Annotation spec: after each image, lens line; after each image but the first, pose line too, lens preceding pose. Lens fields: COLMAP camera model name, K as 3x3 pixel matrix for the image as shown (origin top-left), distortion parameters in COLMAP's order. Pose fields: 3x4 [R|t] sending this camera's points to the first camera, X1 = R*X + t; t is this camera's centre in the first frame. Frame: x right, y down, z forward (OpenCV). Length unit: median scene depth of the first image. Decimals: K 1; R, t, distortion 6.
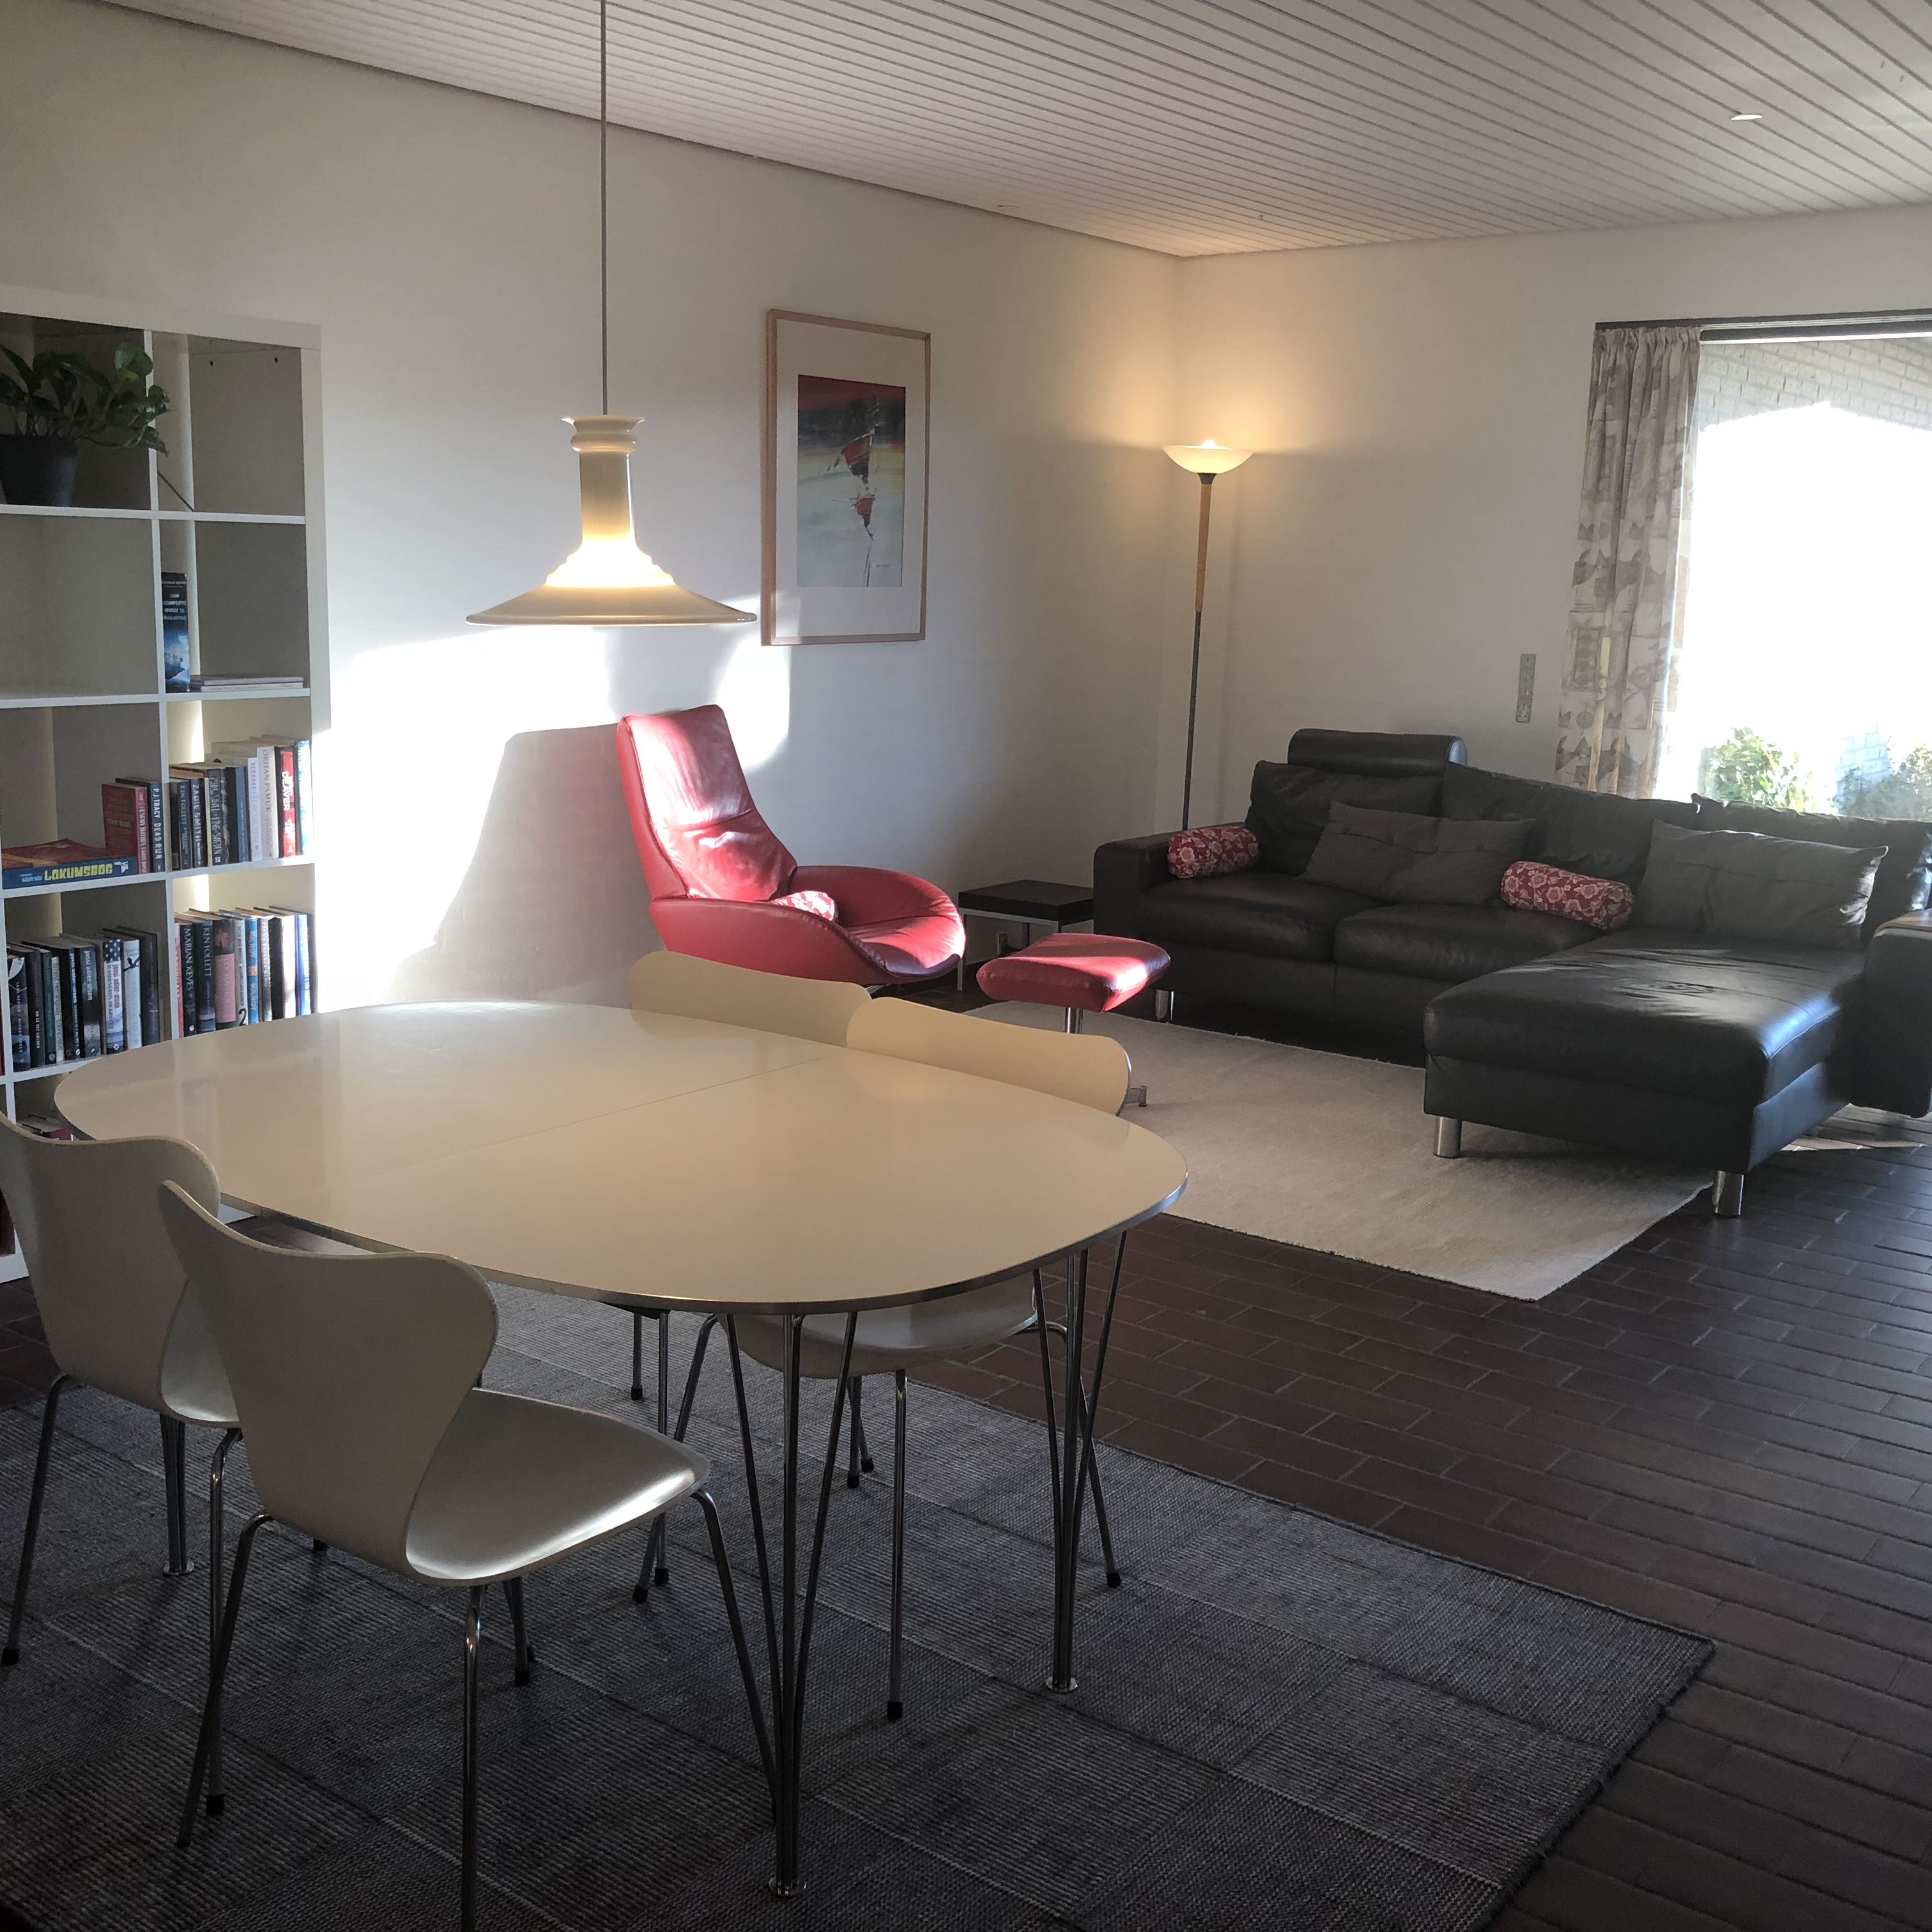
lens RADIAL K [[2140.3, 0, 966.0], [0, 2140.3, 966.0], [0, 0, 1]] dist [0.001962, -0.005995]
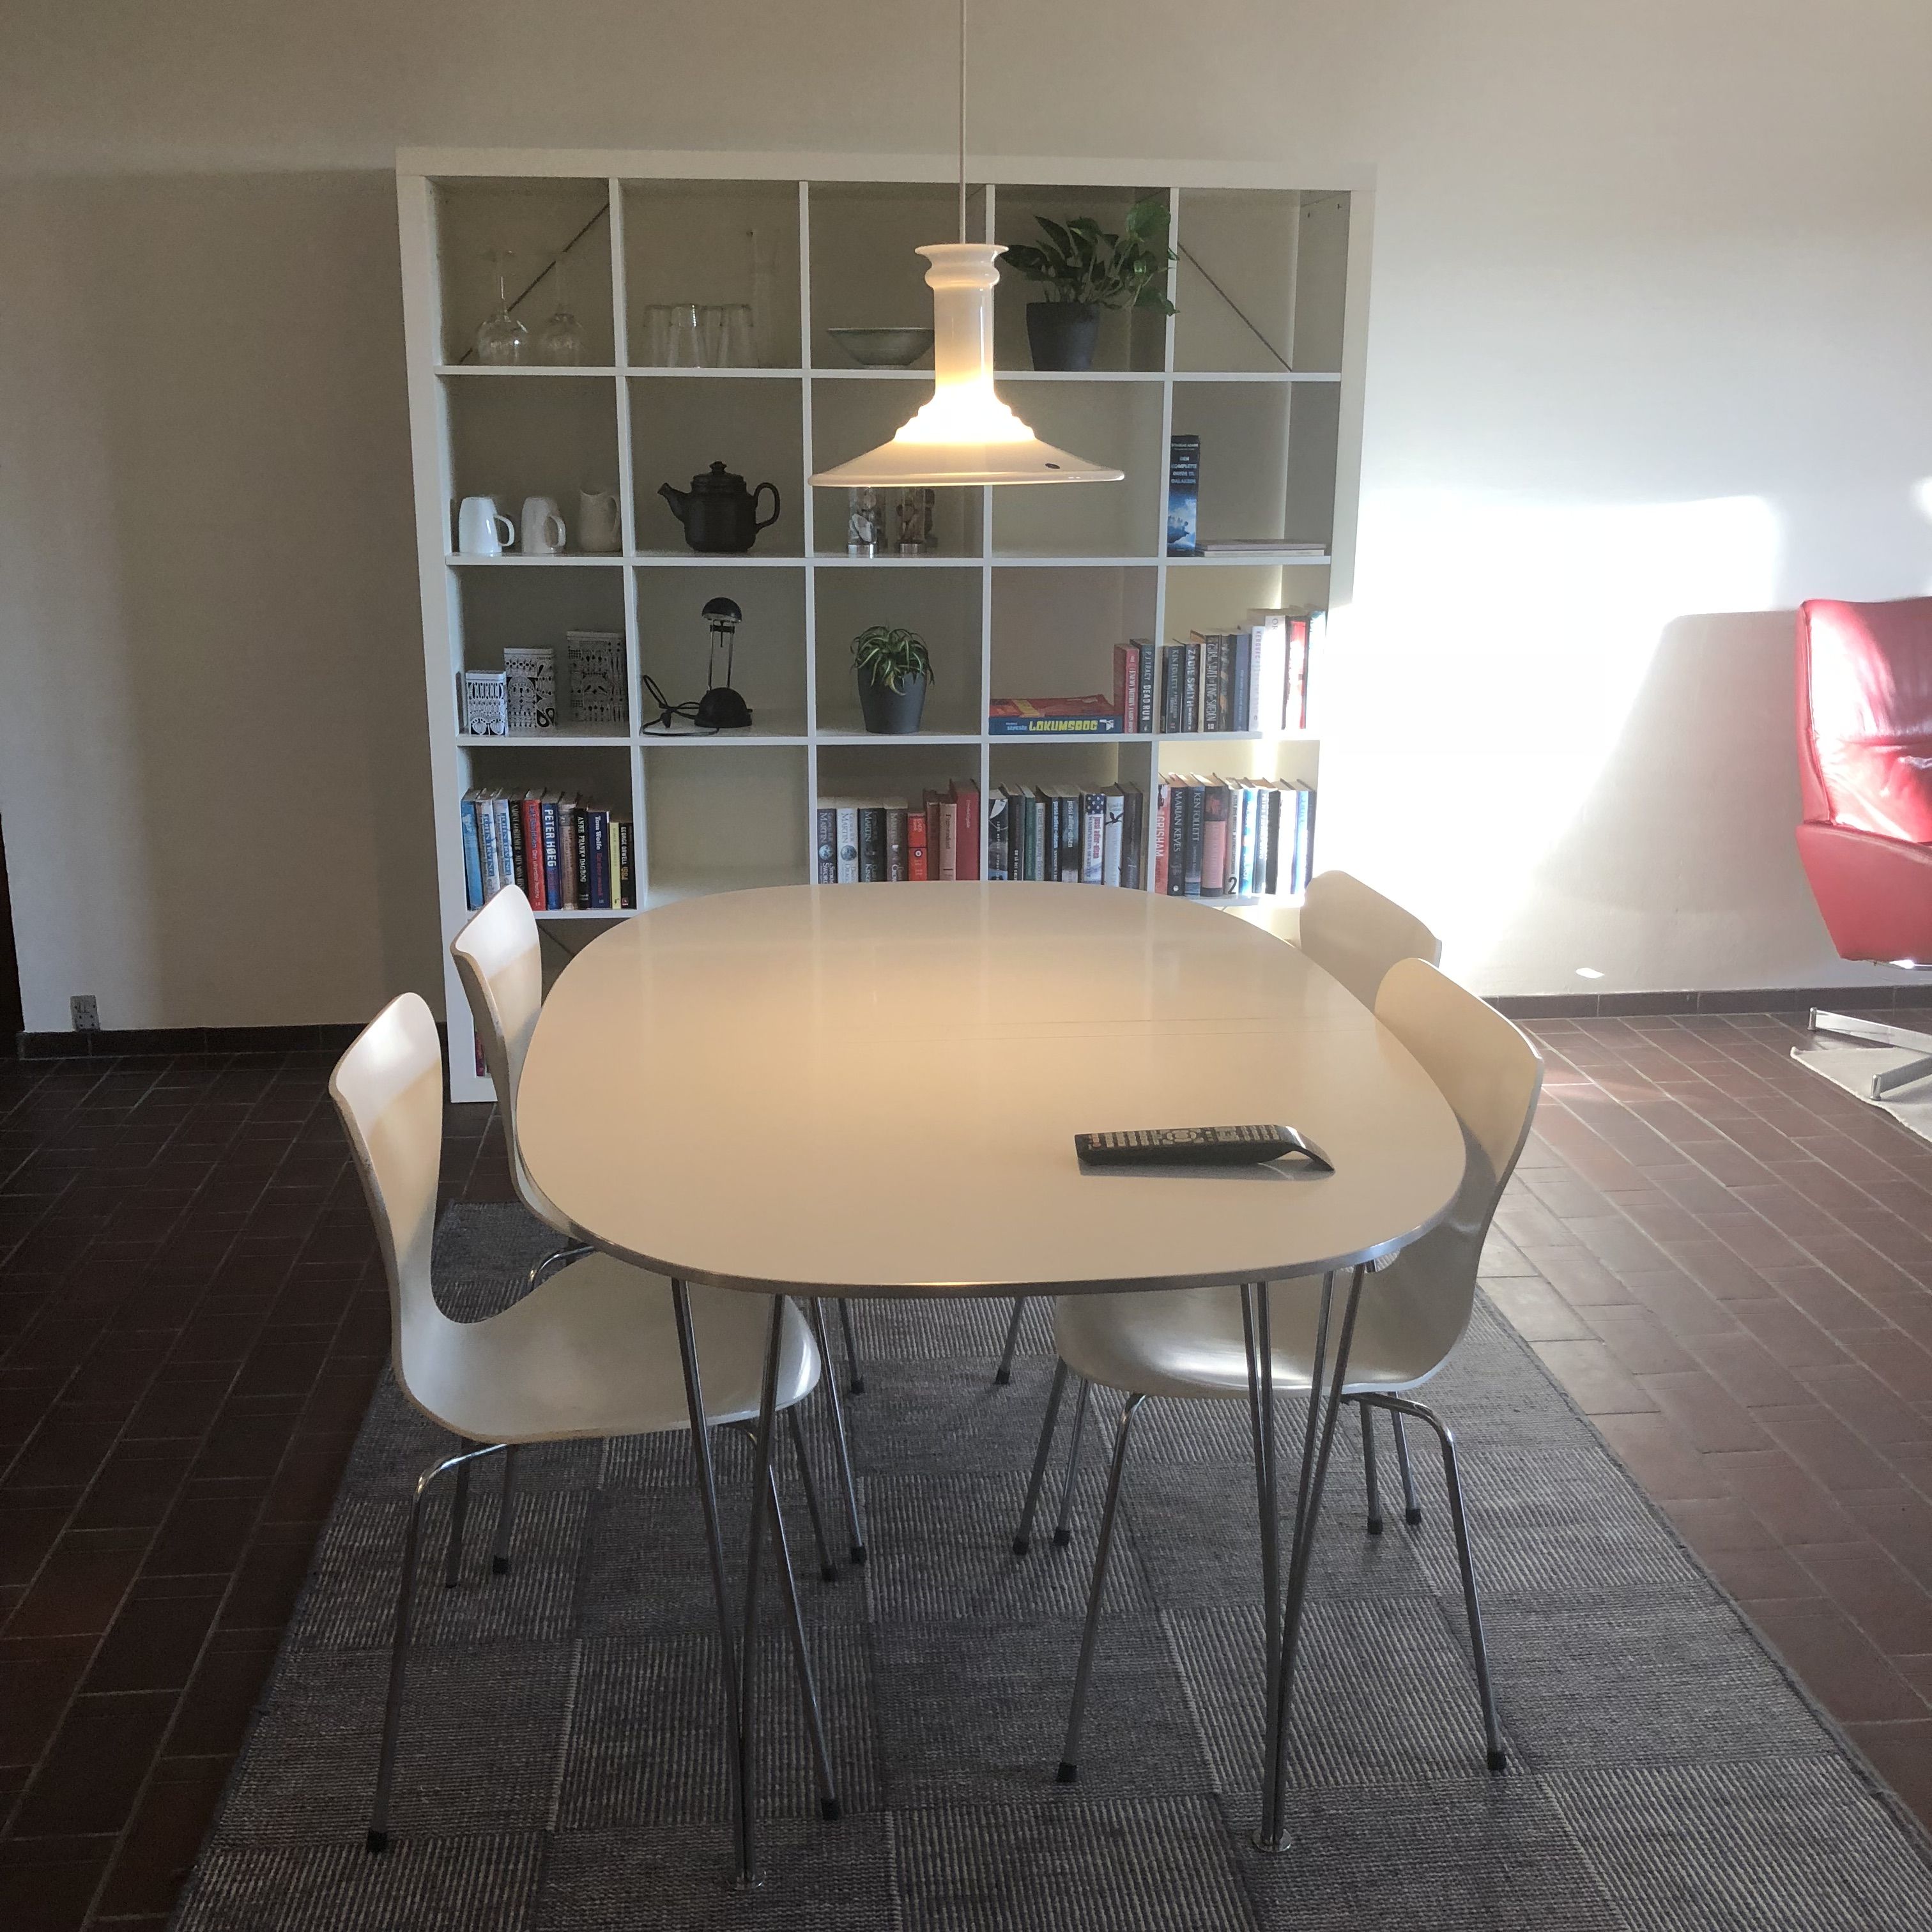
lens RADIAL K [[2105.2, 0, 966.0], [0, 2105.2, 966.0], [0, 0, 1]] dist [0.185821, -0.618945]
pose [[0.676026, 0.167838, -0.717509, 0.314038], [-0.125138, 0.985721, 0.112674, -0.037057], [0.726175, 0.013617, 0.687375, 0.237610]]
